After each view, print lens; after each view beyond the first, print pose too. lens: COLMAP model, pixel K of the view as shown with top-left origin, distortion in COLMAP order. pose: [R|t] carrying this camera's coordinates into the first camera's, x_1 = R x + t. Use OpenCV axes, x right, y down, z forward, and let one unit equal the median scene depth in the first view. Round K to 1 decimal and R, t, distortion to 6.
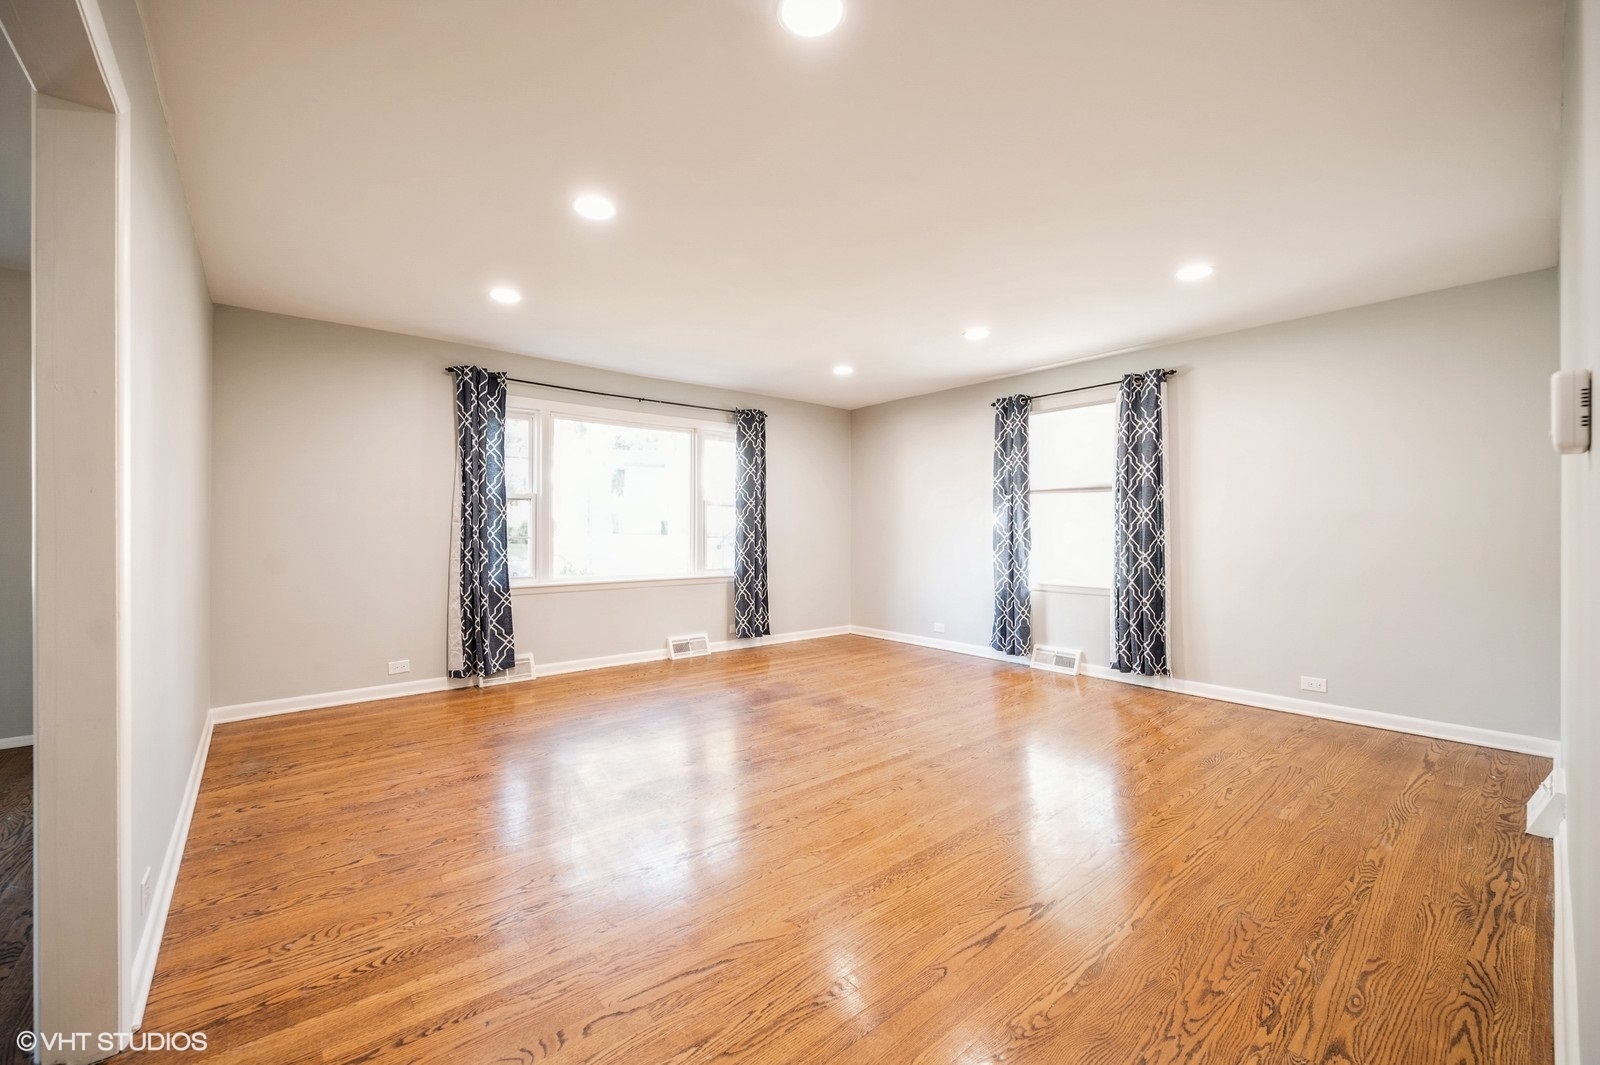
lens RADIAL K [[644.1, 0, 799.9], [0, 644.1, 524.5], [0, 0, 1]] dist [0.002794, -0.000122]
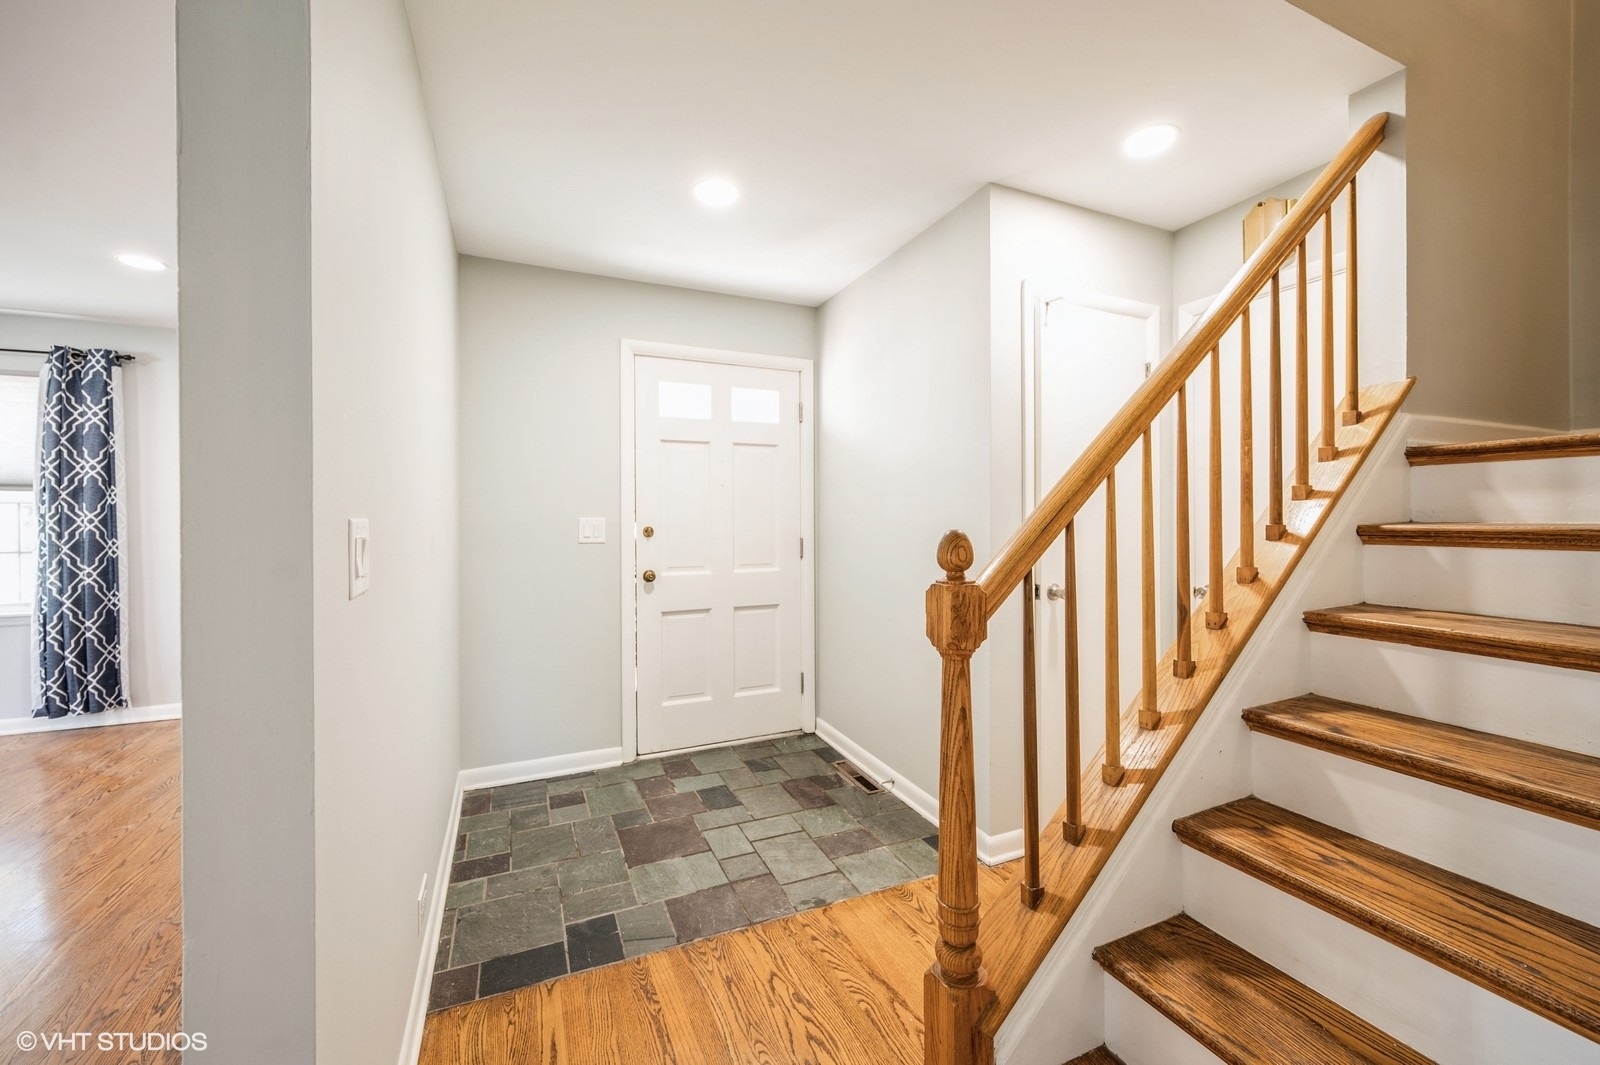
lens RADIAL K [[644.1, 0, 795.6], [0, 644.1, 524.8], [0, 0, 1]] dist [0.002794, -0.000122]
pose [[0.284168, -0.005557, 0.958758, -0.004270], [-0.001135, 0.999981, 0.006133, -0.016371], [-0.958774, -0.002831, 0.284156, -0.110675]]
